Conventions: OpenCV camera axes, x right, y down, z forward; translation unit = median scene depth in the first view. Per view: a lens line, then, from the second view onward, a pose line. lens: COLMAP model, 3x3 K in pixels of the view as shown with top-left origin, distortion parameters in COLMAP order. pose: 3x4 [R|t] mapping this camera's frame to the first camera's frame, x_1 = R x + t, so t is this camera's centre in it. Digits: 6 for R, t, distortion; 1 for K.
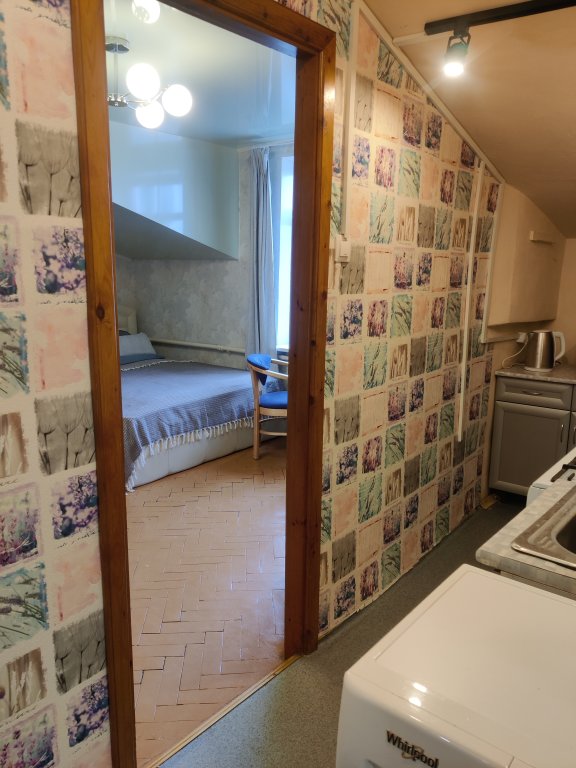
lens RADIAL K [[574.6, 0, 287.7], [0, 574.6, 386.8], [0, 0, 1]] dist [0.013807, -0.047381]
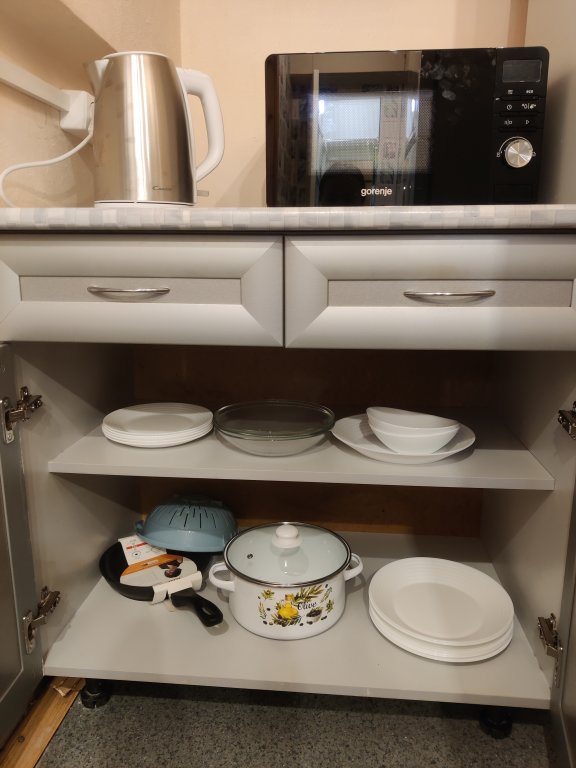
lens RADIAL K [[574.6, 0, 288.2], [0, 574.6, 381.8], [0, 0, 1]] dist [0.013807, -0.047381]
pose [[0.813744, -0.156357, 0.559797, 0.410090], [0.112548, 0.987296, 0.112158, 0.034186], [-0.570223, -0.028264, 0.821004, 0.925125]]
